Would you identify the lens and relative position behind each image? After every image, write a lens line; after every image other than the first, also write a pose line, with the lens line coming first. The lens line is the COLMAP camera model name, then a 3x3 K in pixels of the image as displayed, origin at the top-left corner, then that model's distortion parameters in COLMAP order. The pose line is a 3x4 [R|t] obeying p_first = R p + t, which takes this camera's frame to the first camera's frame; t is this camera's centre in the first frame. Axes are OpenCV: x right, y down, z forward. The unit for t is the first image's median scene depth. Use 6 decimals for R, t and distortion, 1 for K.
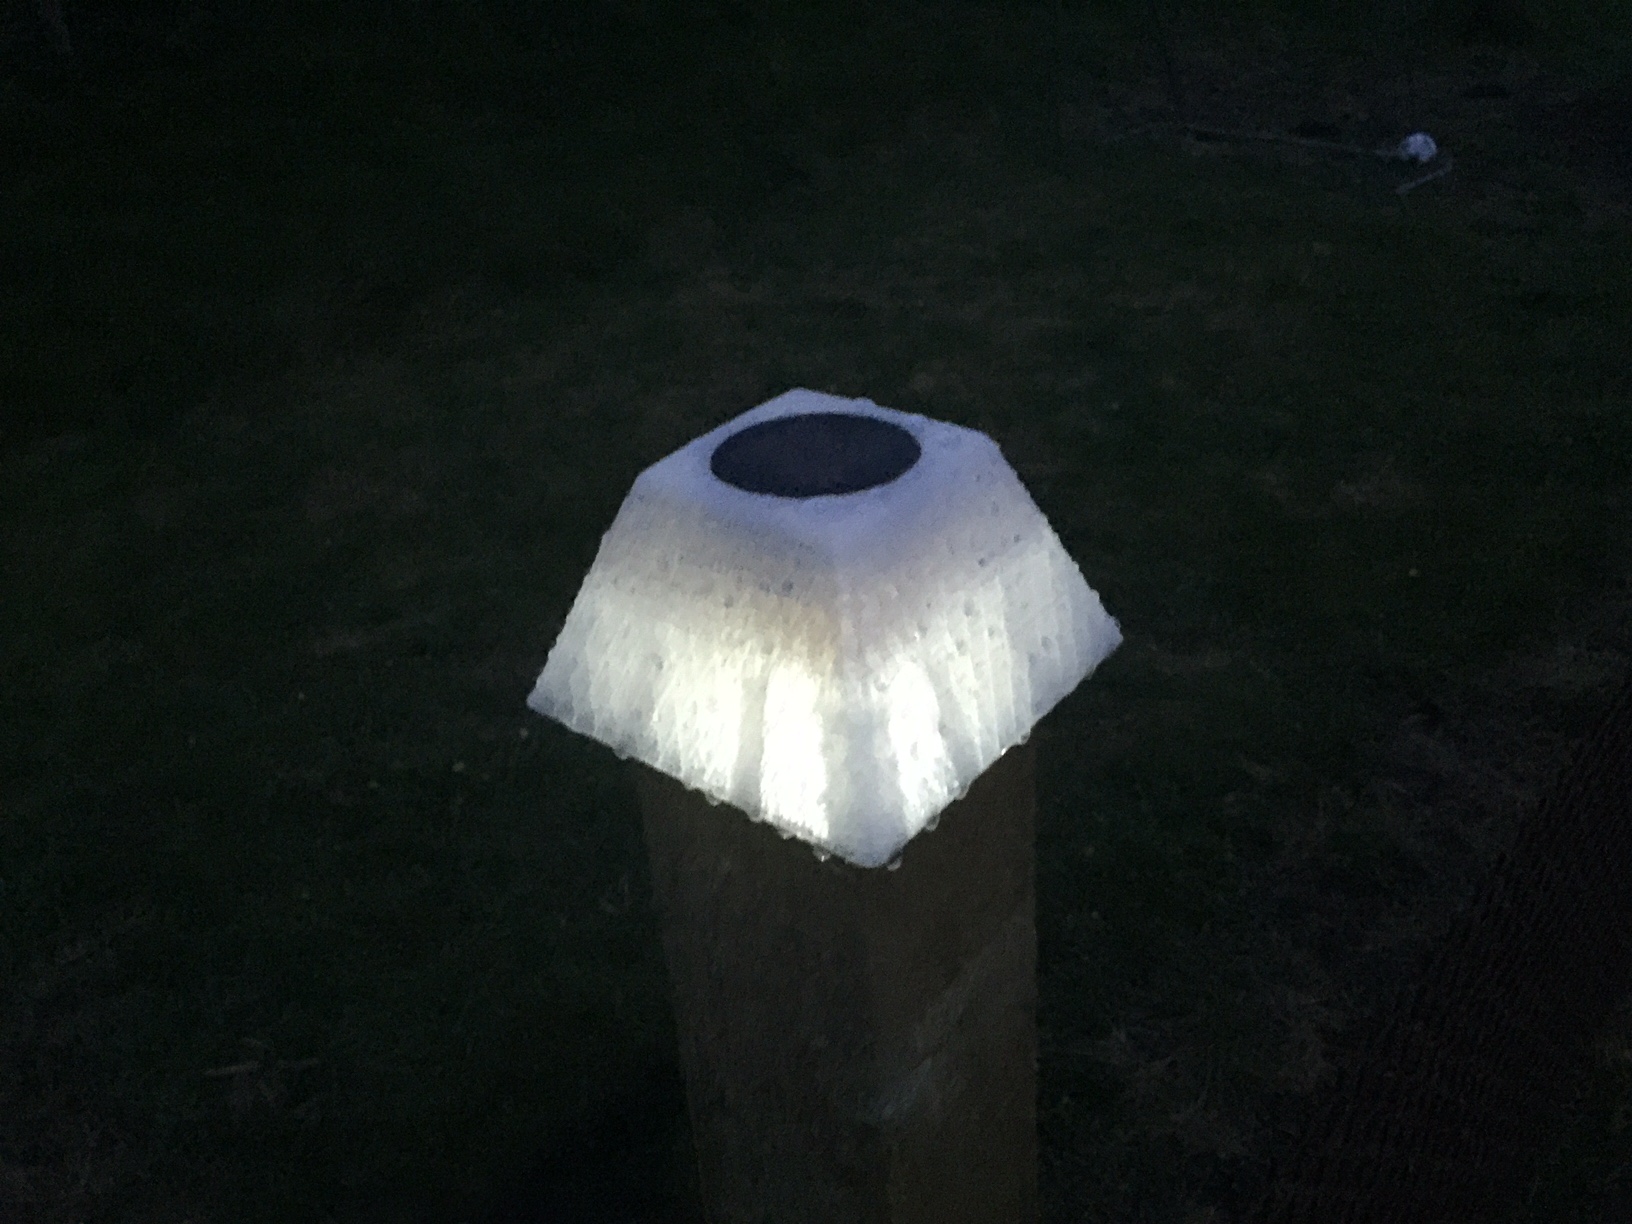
lens RADIAL K [[1457.7, 0, 814.3], [0, 1457.7, 613.4], [0, 0, 1]] dist [0.021771, -0.035434]
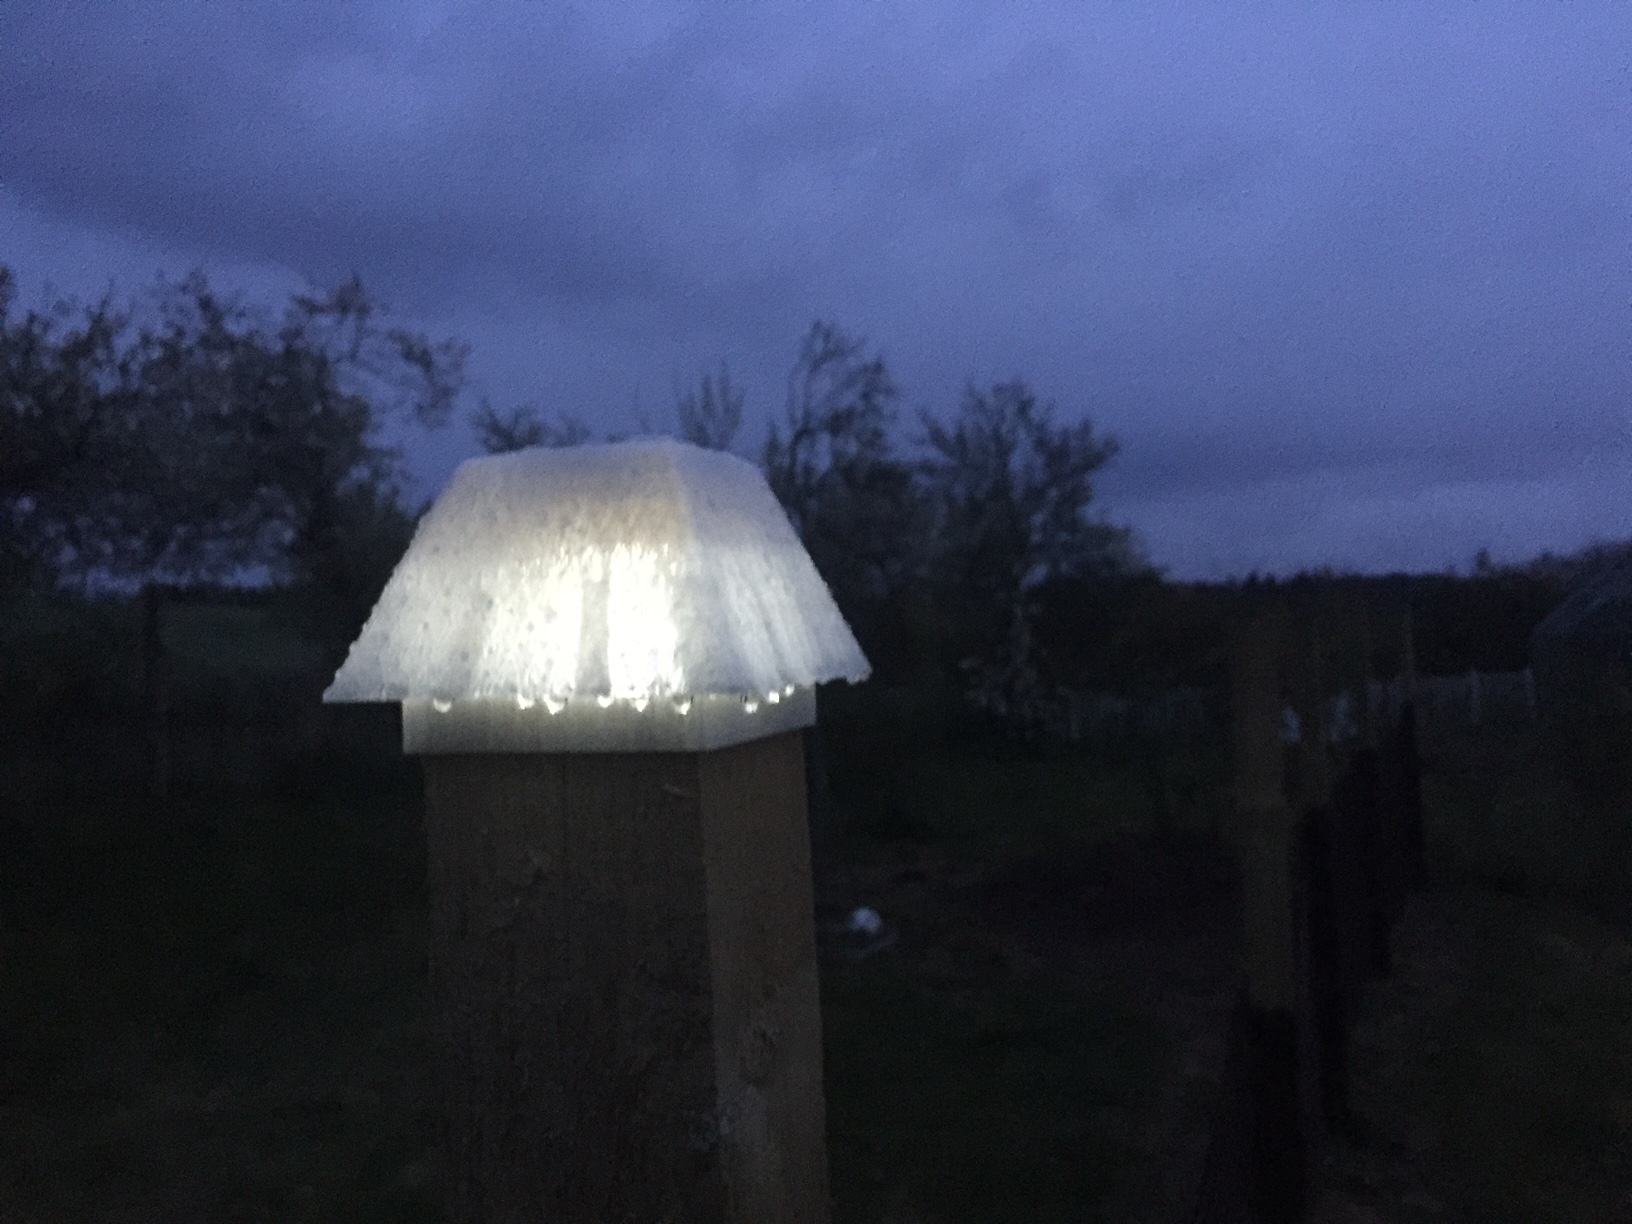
lens RADIAL K [[1457.7, 0, 819.6], [0, 1457.7, 612.9], [0, 0, 1]] dist [0.021771, -0.035434]
pose [[0.938565, 0.020806, 0.344474, -0.238119], [0.158862, 0.860083, -0.484789, 0.571669], [-0.306363, 0.509730, 0.803938, 0.092383]]
